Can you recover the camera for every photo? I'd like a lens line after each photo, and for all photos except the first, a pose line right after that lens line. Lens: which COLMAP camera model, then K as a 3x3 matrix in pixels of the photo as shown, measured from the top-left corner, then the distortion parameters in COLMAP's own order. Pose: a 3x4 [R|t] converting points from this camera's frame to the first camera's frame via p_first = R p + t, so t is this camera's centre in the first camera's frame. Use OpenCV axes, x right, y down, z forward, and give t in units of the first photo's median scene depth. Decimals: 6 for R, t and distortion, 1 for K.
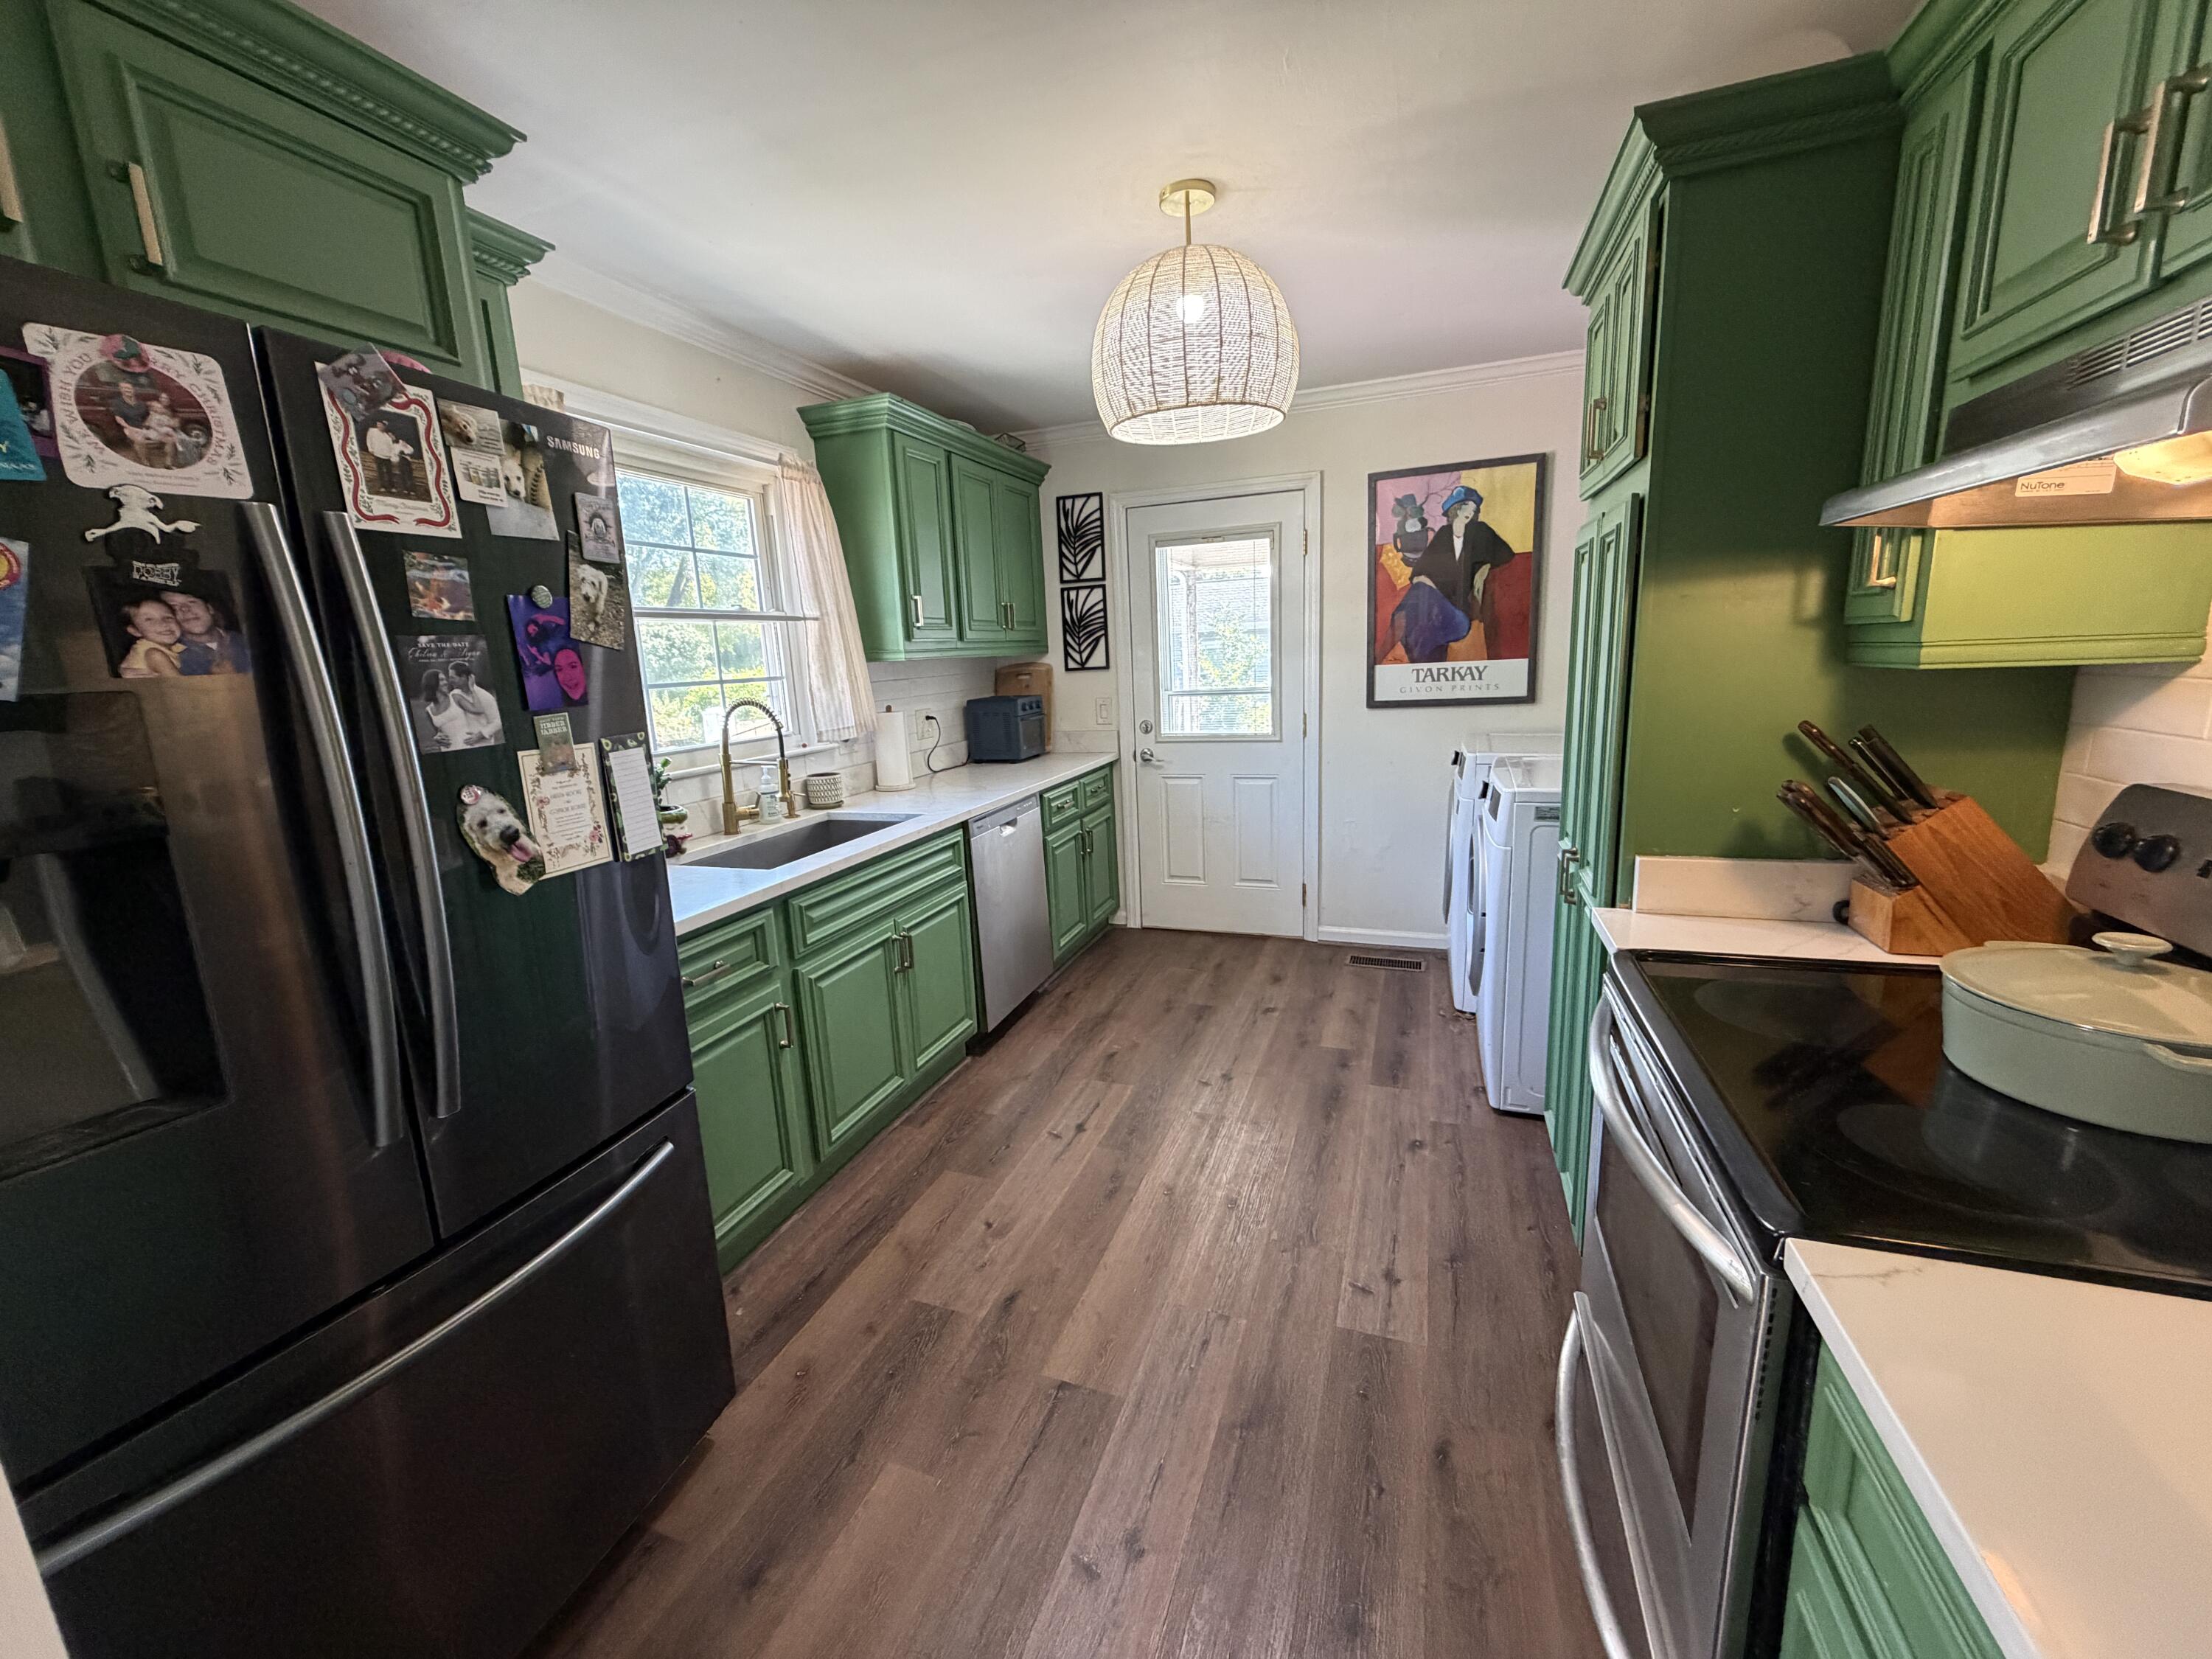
lens RADIAL K [[876.8, 0, 1111.5], [0, 876.8, 832.8], [0, 0, 1]] dist [-0.003983, 0.000174]
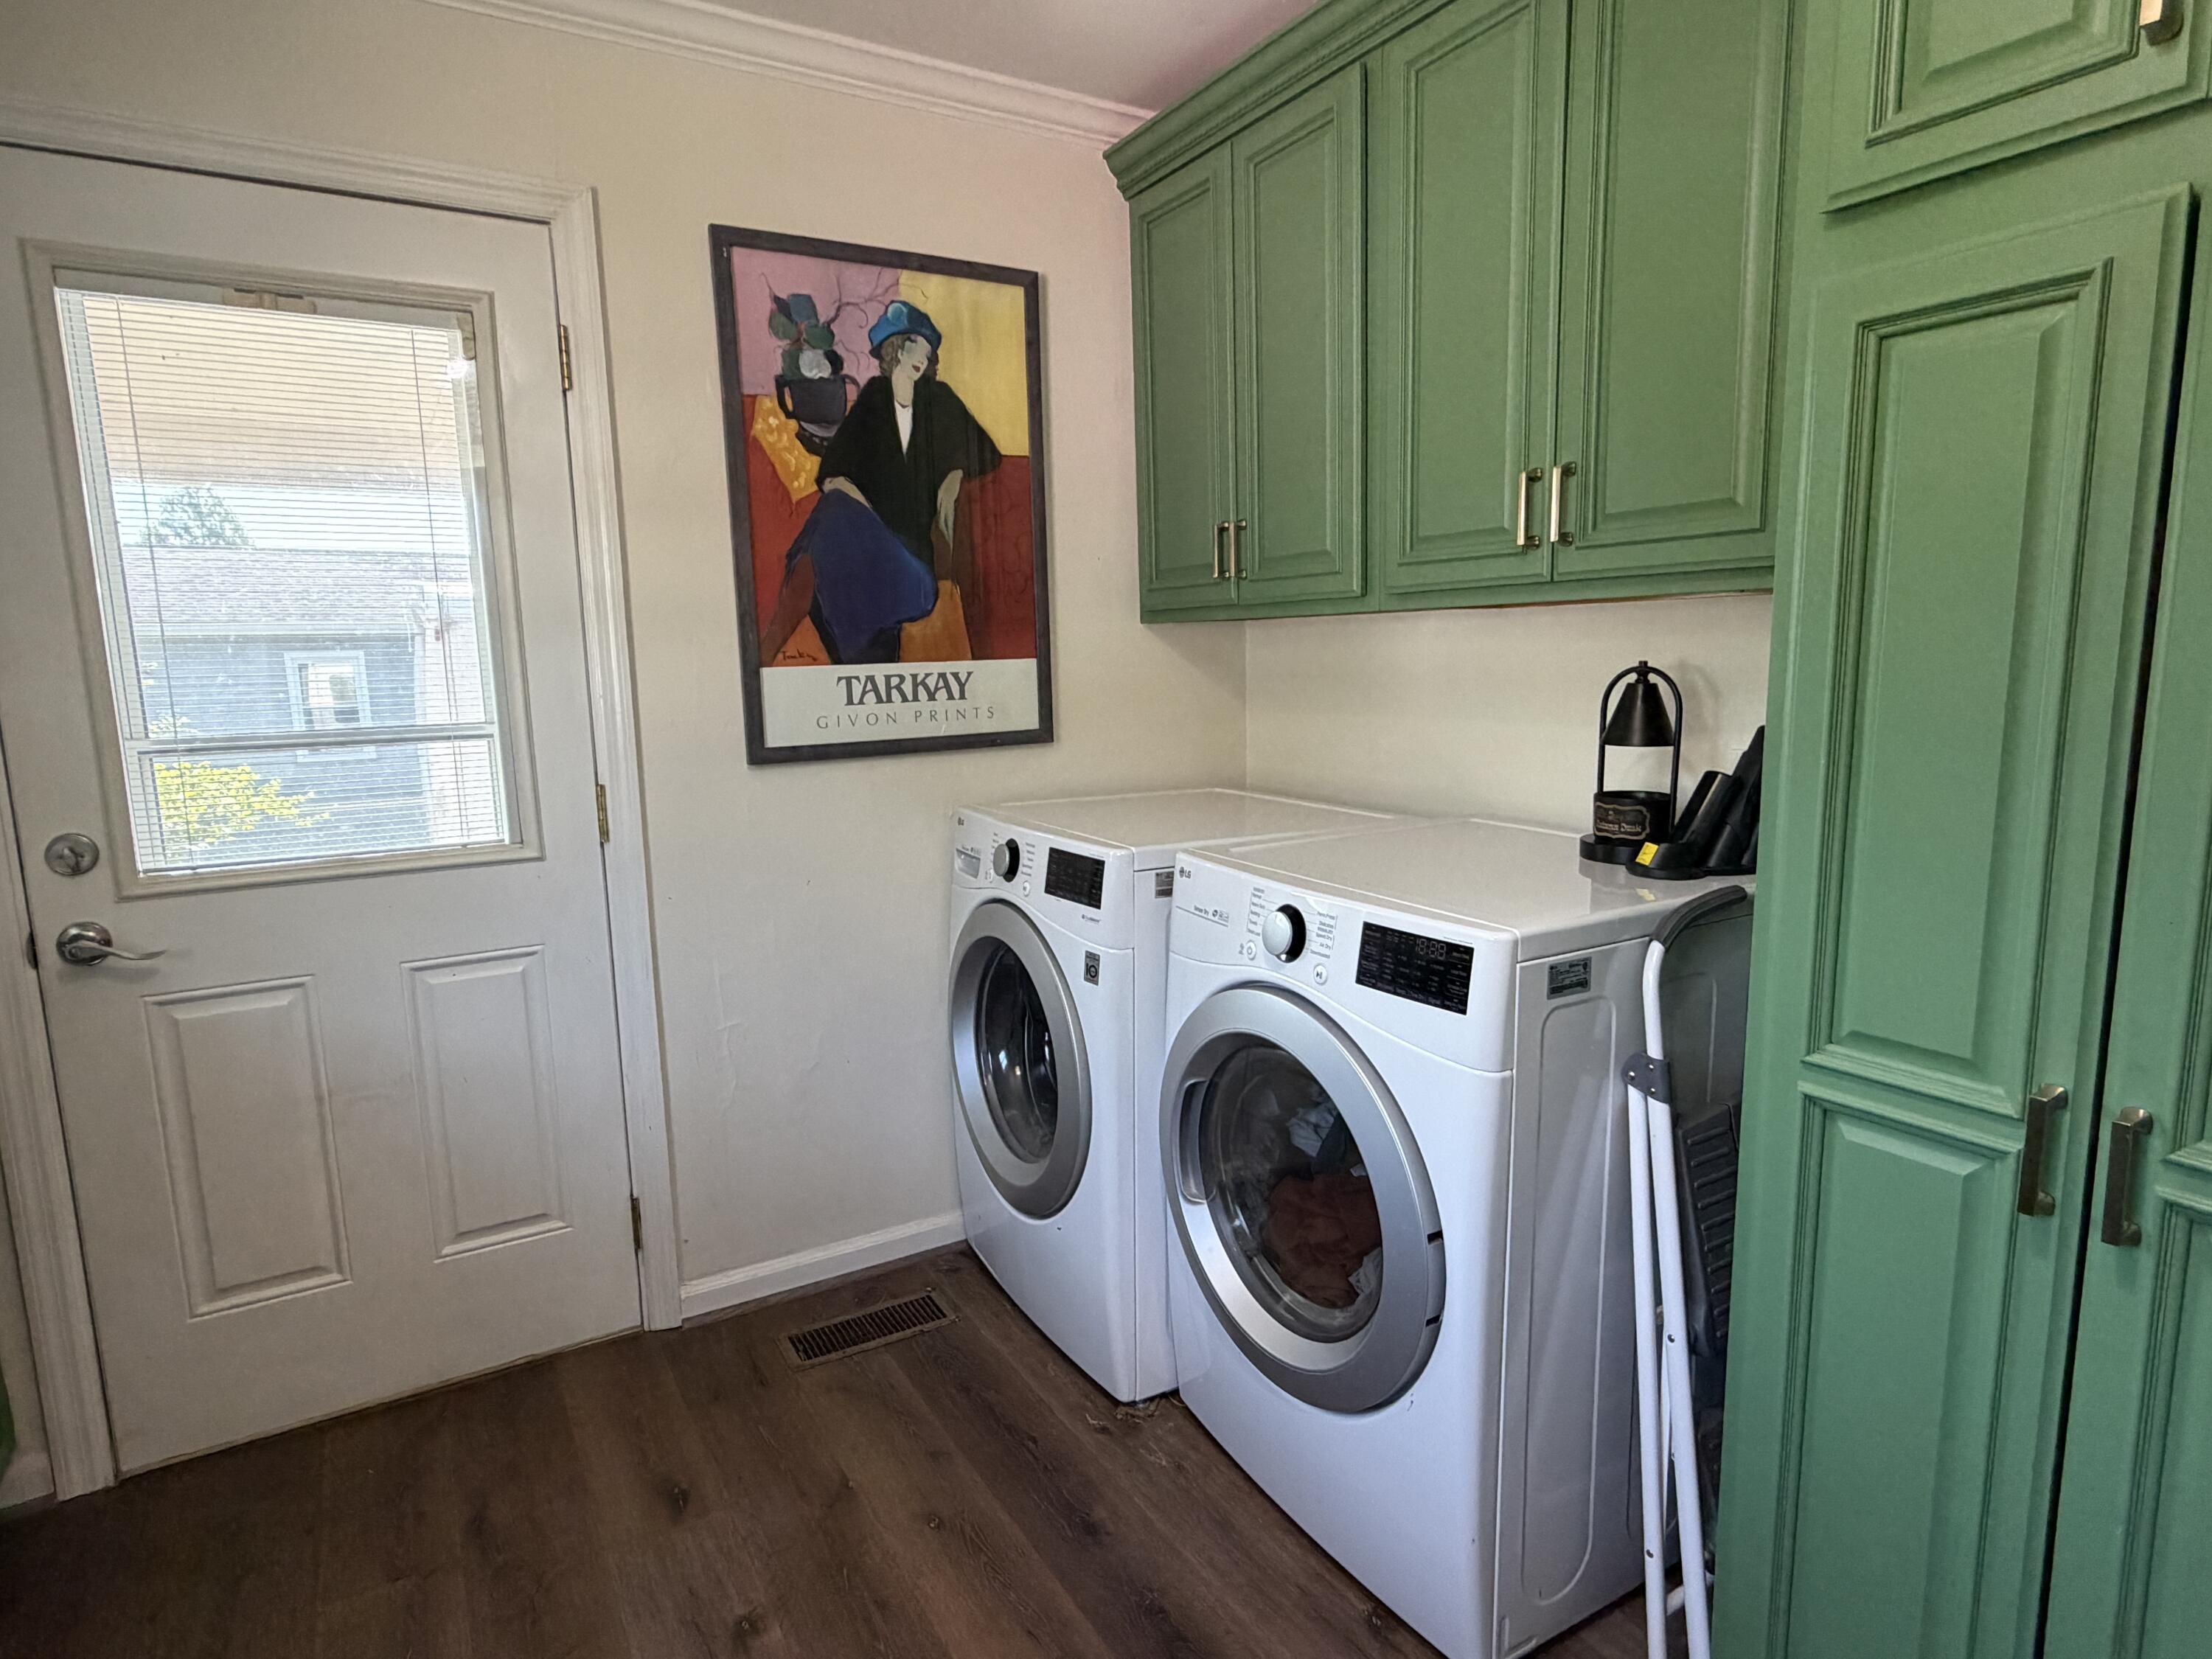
lens RADIAL K [[1203.7, 0, 1086.1], [0, 1203.7, 838.6], [0, 0, 1]] dist [0.004652, -0.004310]
pose [[0.638324, -0.086827, 0.764855, -0.067895], [0.149287, 0.988717, -0.012350, -0.078010], [-0.755153, 0.122067, 0.644084, 0.521970]]
